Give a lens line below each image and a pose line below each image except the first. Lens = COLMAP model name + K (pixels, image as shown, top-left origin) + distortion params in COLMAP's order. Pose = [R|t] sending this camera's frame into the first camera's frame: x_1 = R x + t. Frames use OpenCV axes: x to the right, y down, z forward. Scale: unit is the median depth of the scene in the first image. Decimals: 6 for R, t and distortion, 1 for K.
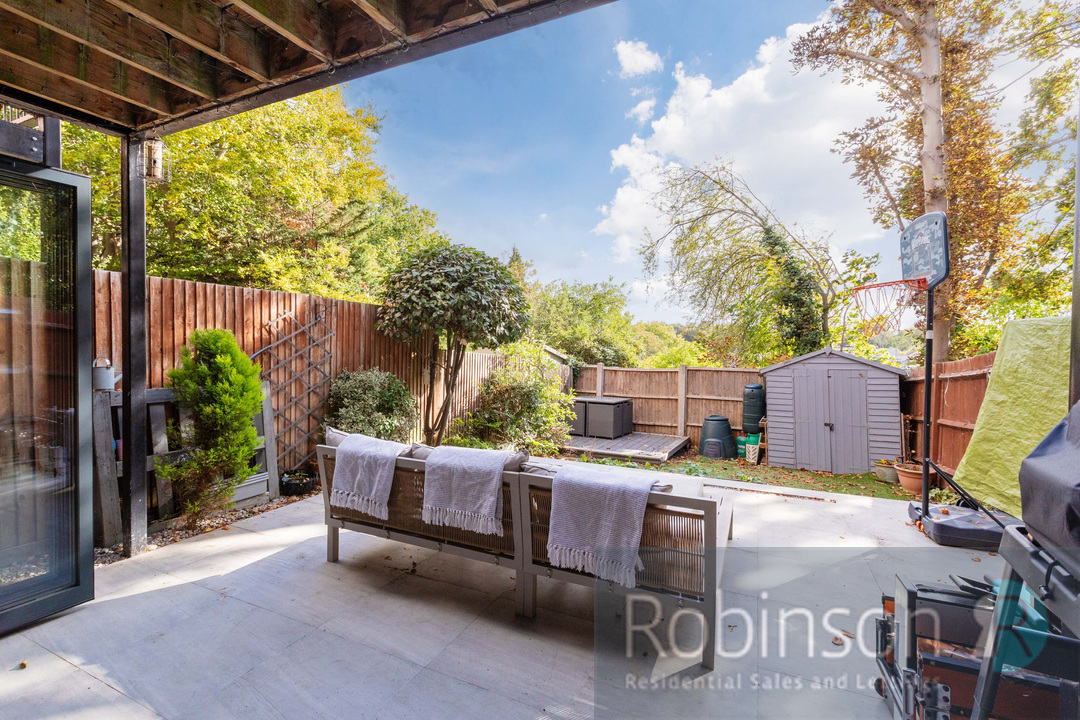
lens RADIAL K [[478.0, 0, 532.8], [0, 478.0, 343.6], [0, 0, 1]] dist [0.000741, -0.000620]
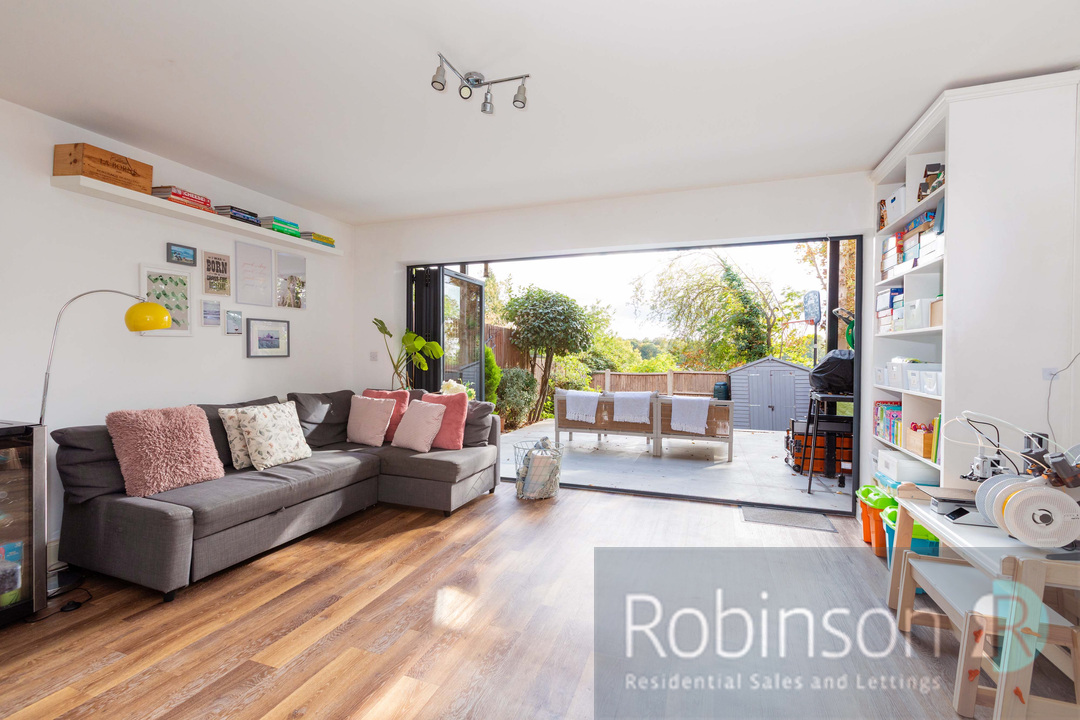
lens RADIAL K [[478.0, 0, 536.5], [0, 478.0, 358.1], [0, 0, 1]] dist [0.000741, -0.000620]
pose [[0.995369, -0.002106, 0.096108, -0.184113], [0.002196, 0.999997, -0.000824, 0.010118], [-0.096106, 0.001031, 0.995371, -0.301186]]
